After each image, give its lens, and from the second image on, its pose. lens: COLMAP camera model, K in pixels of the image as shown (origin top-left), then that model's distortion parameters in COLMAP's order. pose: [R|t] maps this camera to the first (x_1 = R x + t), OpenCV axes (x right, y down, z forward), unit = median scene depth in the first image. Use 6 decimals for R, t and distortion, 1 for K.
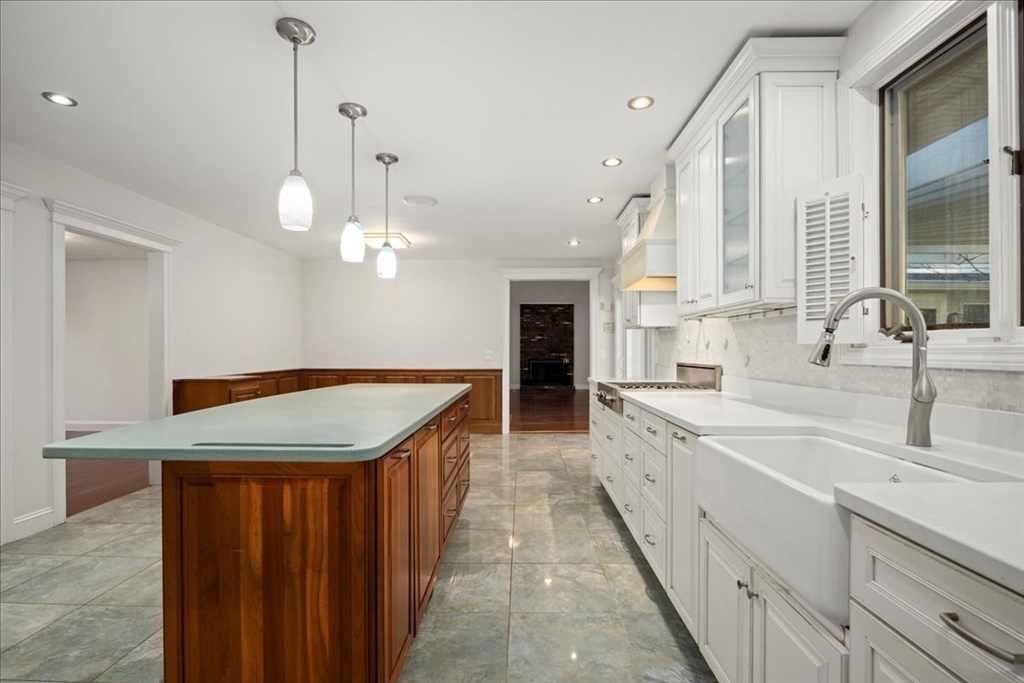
lens RADIAL K [[492.0, 0, 528.5], [0, 492.0, 350.4], [0, 0, 1]] dist [-0.012200, 0.001071]
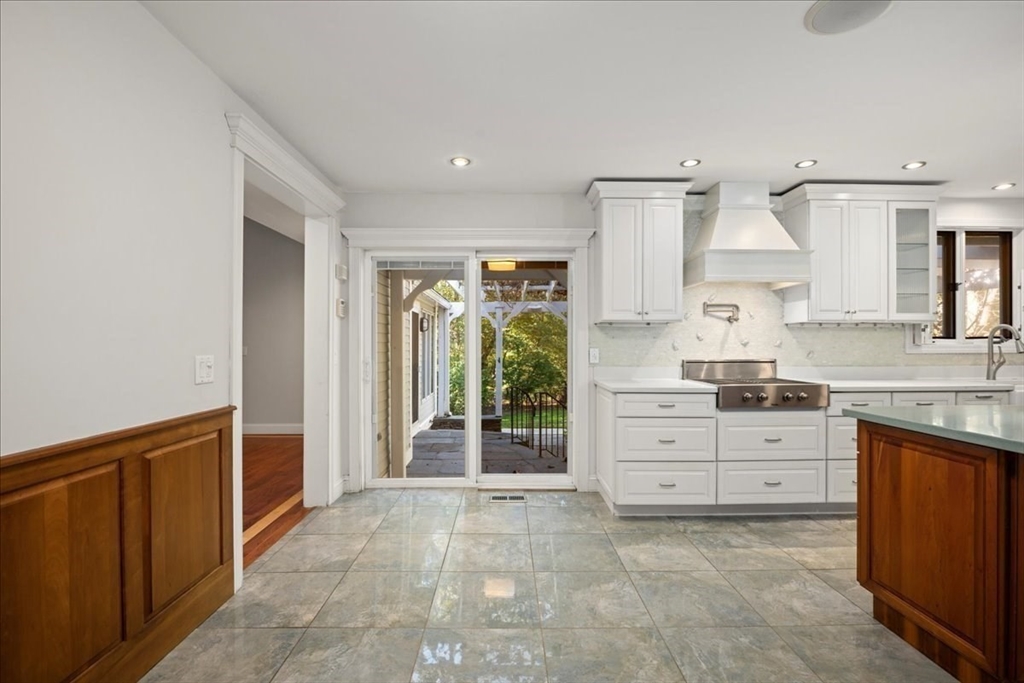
lens RADIAL K [[457.3, 0, 528.1], [0, 457.3, 338.9], [0, 0, 1]] dist [-0.004718, -0.002337]
pose [[-0.029955, 0.011101, 0.999490, -0.594917], [0.003147, 0.999934, -0.011012, -0.008489], [-0.999546, 0.002816, -0.029988, 1.256967]]
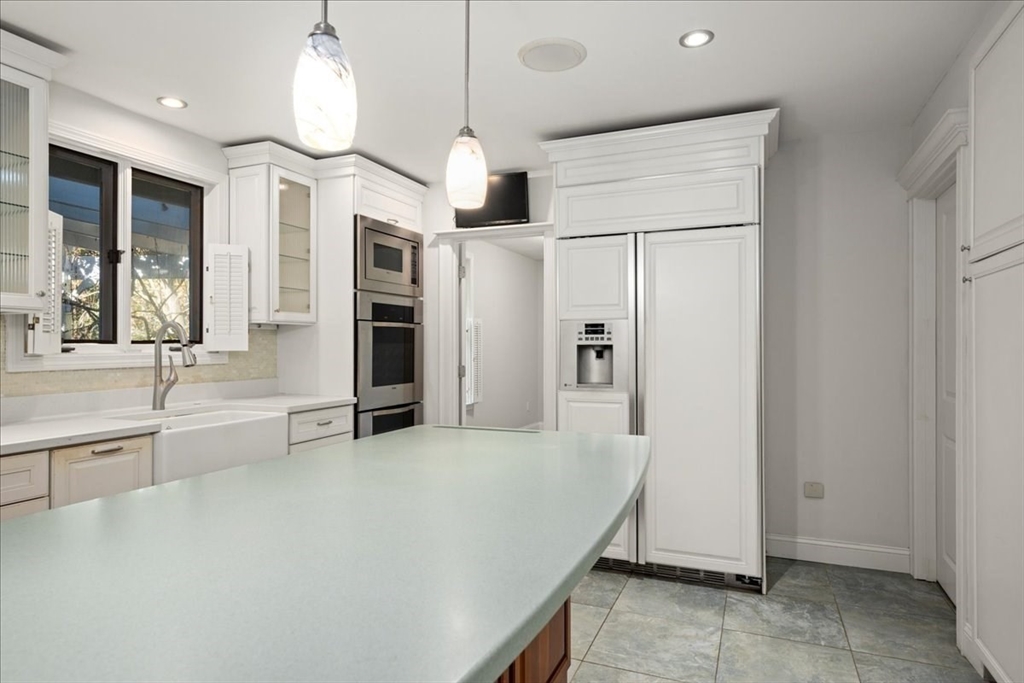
lens RADIAL K [[574.5, 0, 499.4], [0, 574.5, 350.5], [0, 0, 1]] dist [-0.025558, 0.000134]
pose [[-0.918587, -0.000957, 0.395218, -0.393965], [0.003494, 0.999938, 0.010542, -0.013416], [-0.395204, 0.011065, -0.918527, 0.802241]]
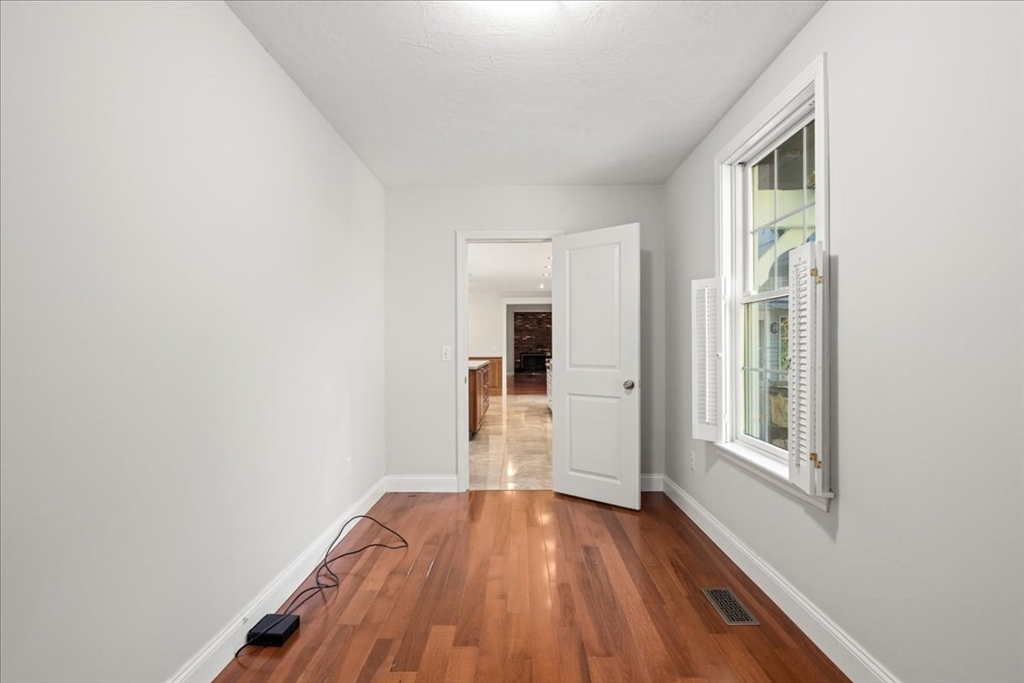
lens RADIAL K [[457.3, 0, 512.1], [0, 457.3, 344.3], [0, 0, 1]] dist [-0.004718, -0.002337]
pose [[0.999629, -0.009734, -0.025449, 0.032756], [0.009551, 0.999928, -0.007300, 0.009446], [0.025519, 0.007054, 0.999649, -0.878167]]
